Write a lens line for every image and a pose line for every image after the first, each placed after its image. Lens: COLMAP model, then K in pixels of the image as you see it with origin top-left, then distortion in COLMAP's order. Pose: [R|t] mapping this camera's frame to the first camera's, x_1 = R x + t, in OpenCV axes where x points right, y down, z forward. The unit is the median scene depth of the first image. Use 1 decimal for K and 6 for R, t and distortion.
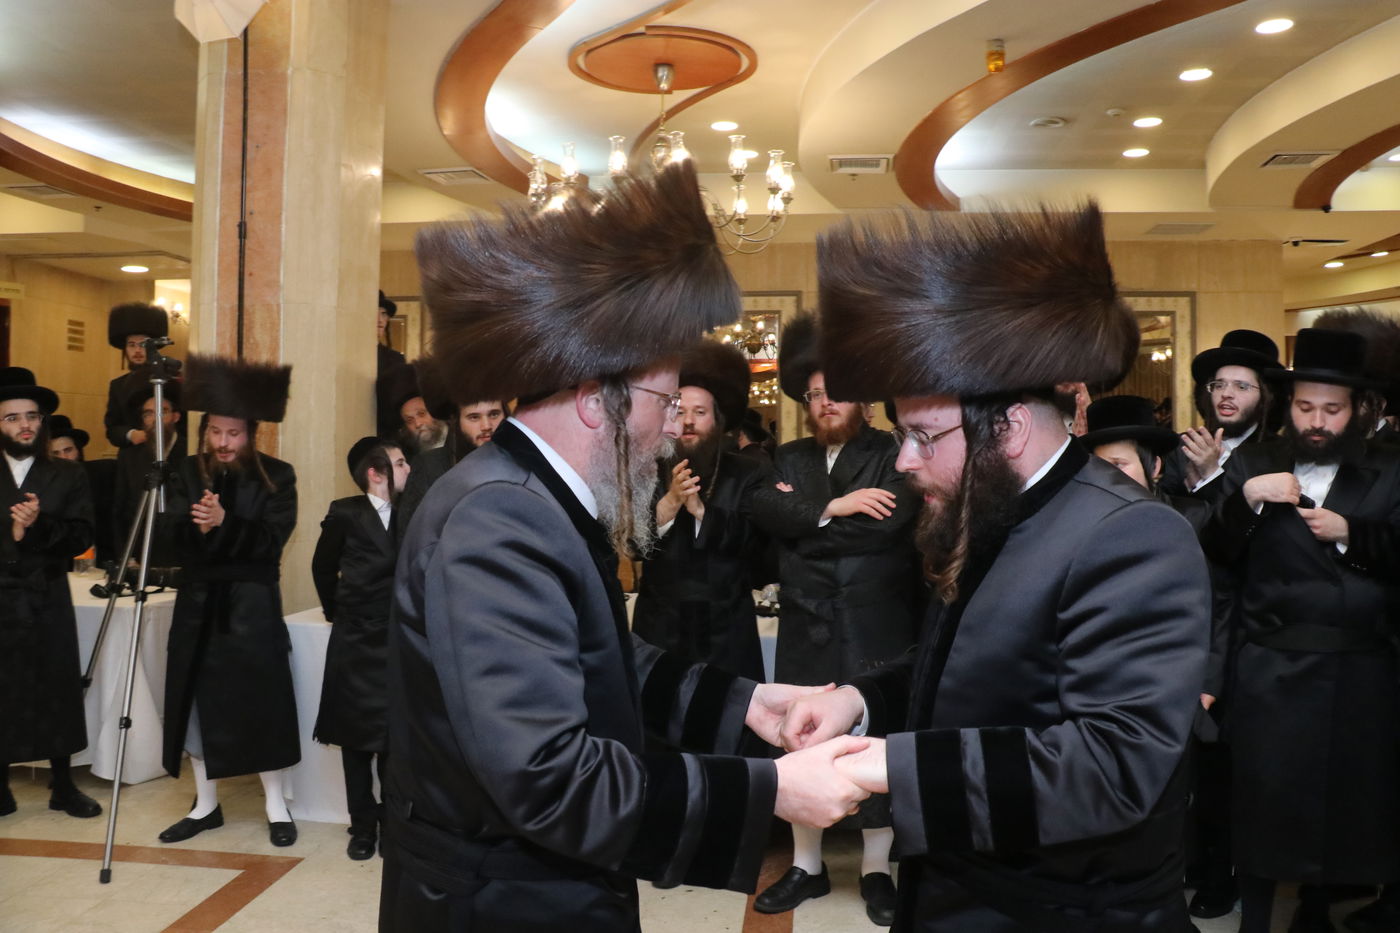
lens RADIAL K [[1159.3, 0, 707.5], [0, 1159.3, 462.3], [0, 0, 1]] dist [-0.187112, 0.169992]
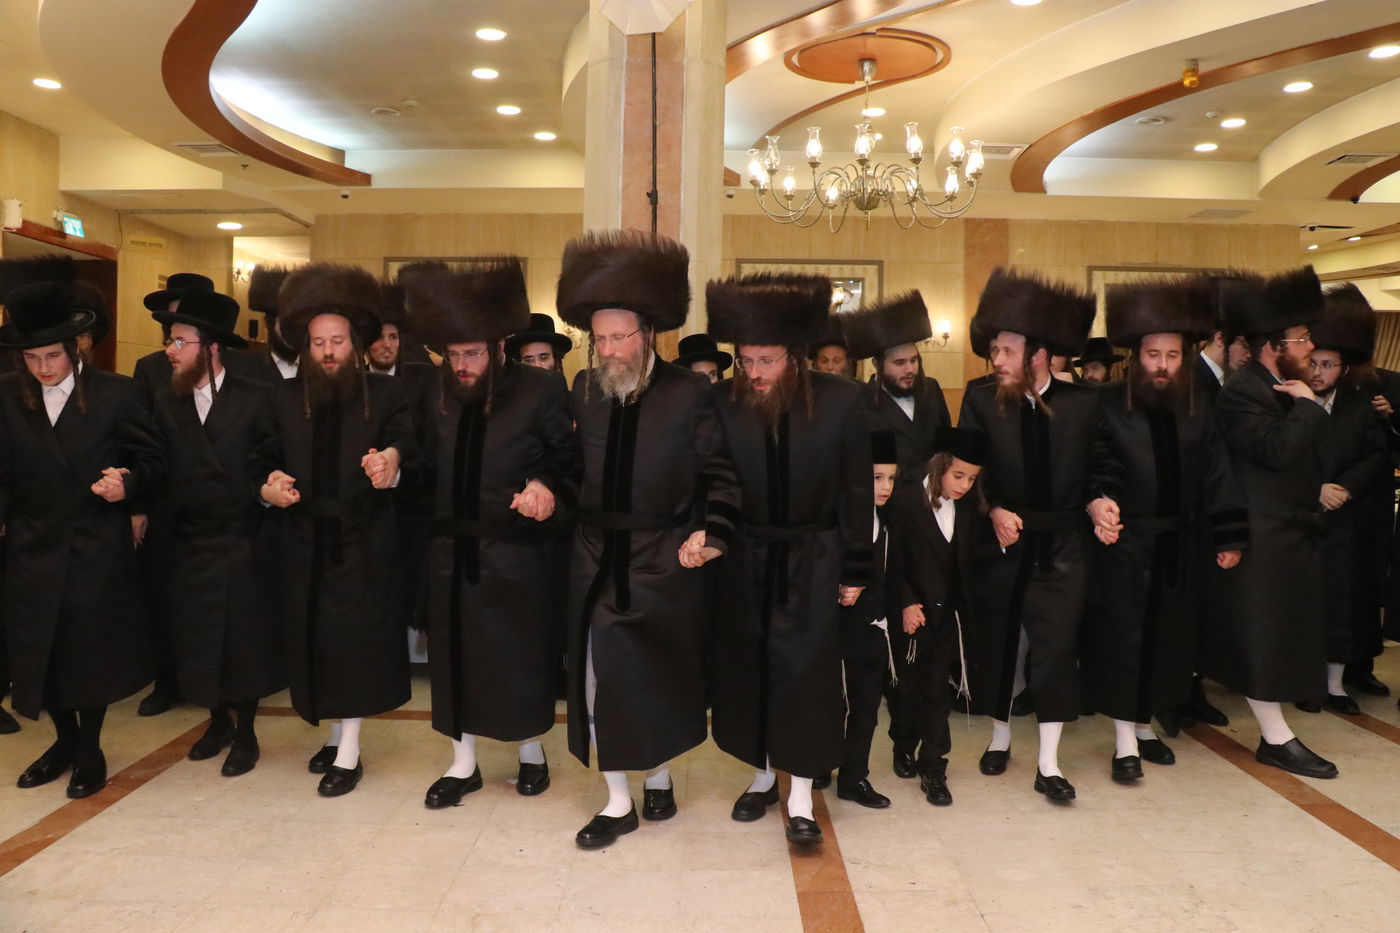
lens RADIAL K [[1159.3, 0, 707.5], [0, 1159.3, 462.3], [0, 0, 1]] dist [-0.187112, 0.169992]
pose [[0.994415, -0.000214, 0.105542, -0.283899], [-0.002831, 0.999584, 0.028698, 0.017422], [-0.105504, -0.028836, 0.994001, -0.104553]]
